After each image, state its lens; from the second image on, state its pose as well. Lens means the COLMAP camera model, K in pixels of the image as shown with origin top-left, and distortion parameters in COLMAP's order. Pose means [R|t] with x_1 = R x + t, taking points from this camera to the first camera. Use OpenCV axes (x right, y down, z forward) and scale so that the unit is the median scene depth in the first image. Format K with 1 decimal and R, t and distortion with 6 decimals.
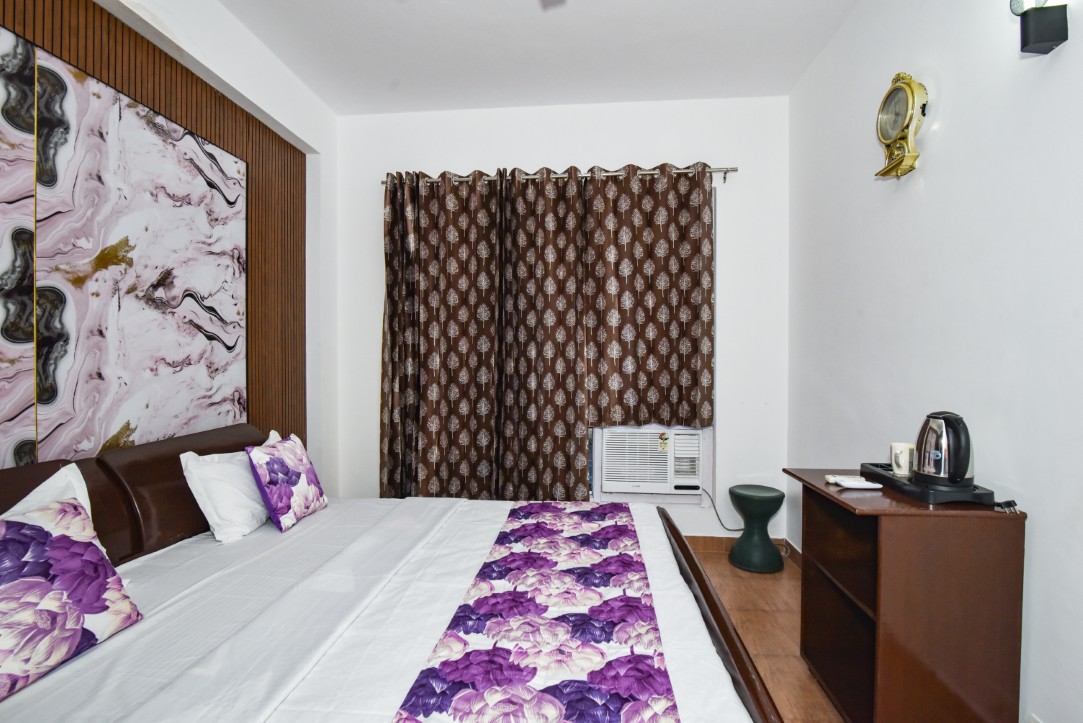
lens RADIAL K [[504.1, 0, 538.3], [0, 504.1, 367.8], [0, 0, 1]] dist [-0.019050, 0.000334]
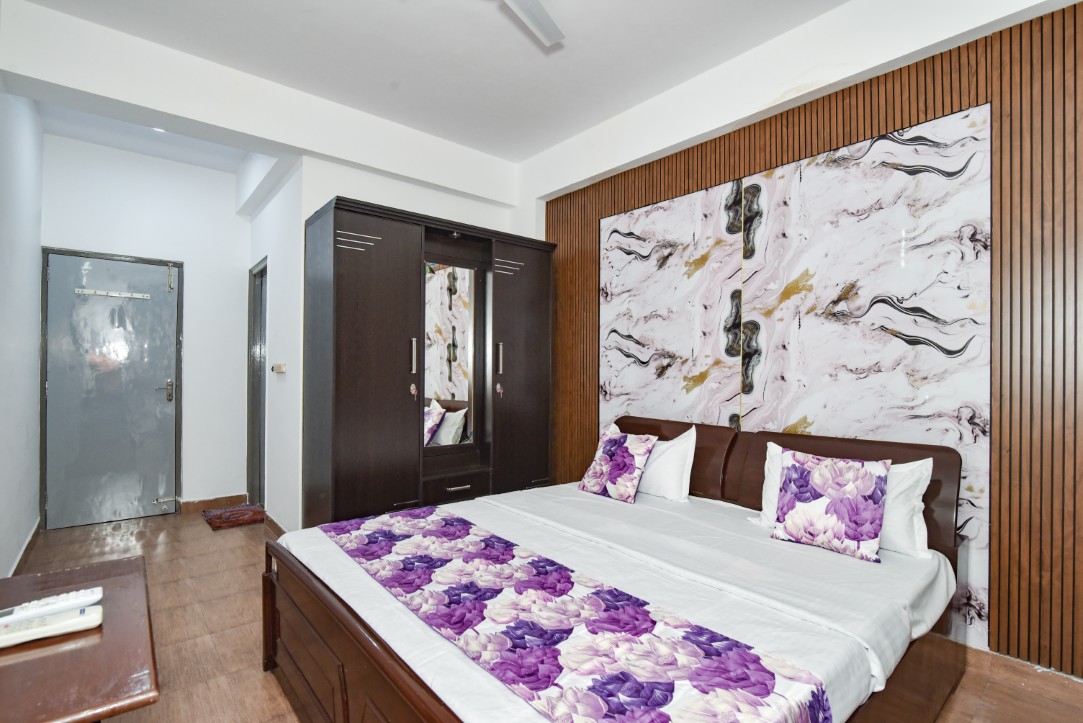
lens RADIAL K [[504.1, 0, 538.3], [0, 504.1, 367.8], [0, 0, 1]] dist [-0.019050, 0.000334]
pose [[-0.694383, -0.010271, -0.719532, 0.544187], [-0.020724, 0.999769, 0.005729, -0.006399], [0.719307, 0.018889, -0.694435, 1.370262]]
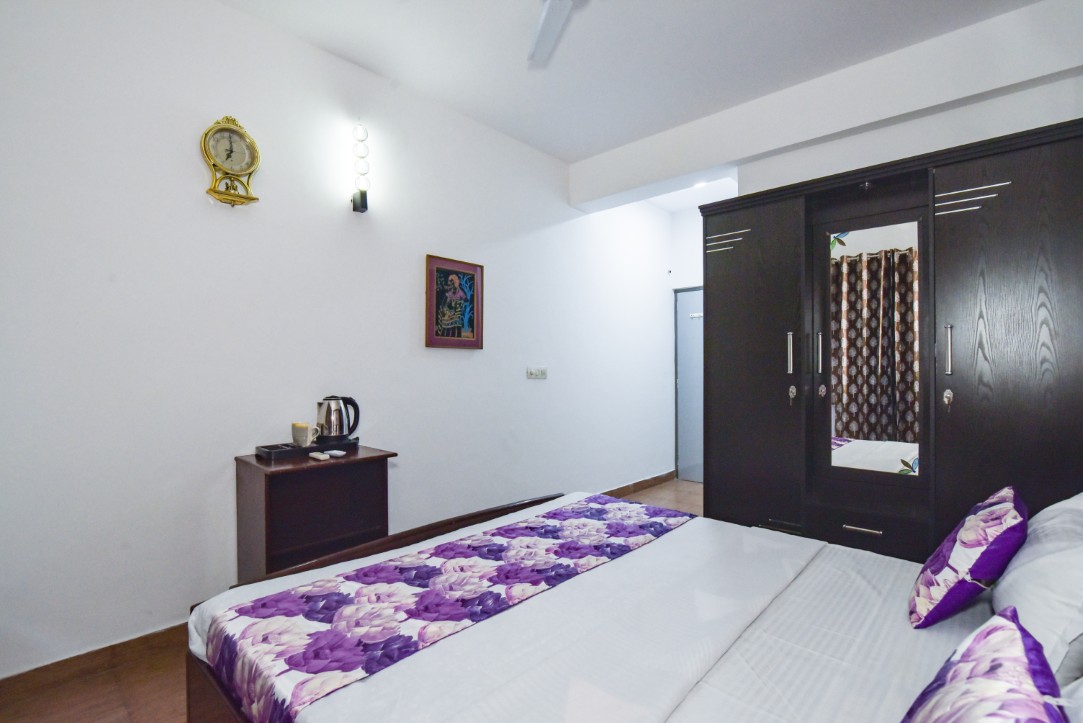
lens RADIAL K [[504.1, 0, 538.3], [0, 504.1, 367.8], [0, 0, 1]] dist [-0.019050, 0.000334]
pose [[-0.799009, 0.001475, 0.601317, -0.532791], [0.011773, 0.999844, 0.013191, -0.012455], [-0.601204, 0.017619, -0.798901, 1.463713]]
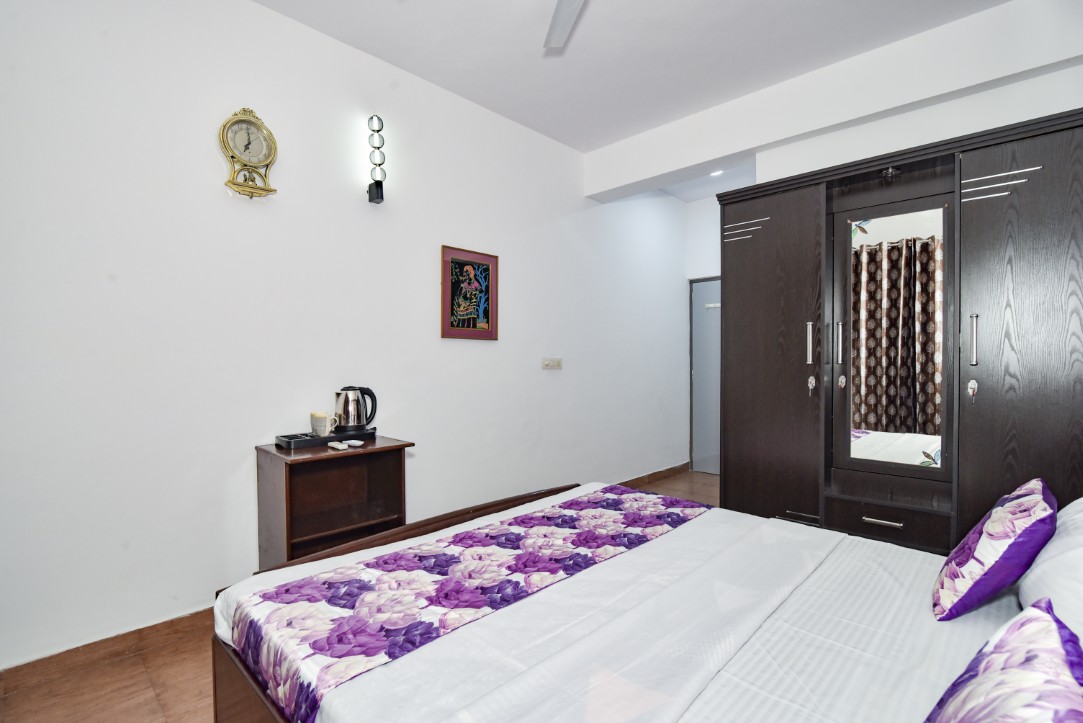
lens RADIAL K [[504.1, 0, 538.3], [0, 504.1, 367.8], [0, 0, 1]] dist [-0.019050, 0.000334]
pose [[-0.784369, -0.008335, 0.620239, -0.524366], [0.012526, 0.999493, 0.029272, -0.009478], [-0.620169, 0.030729, -0.783866, 1.468665]]
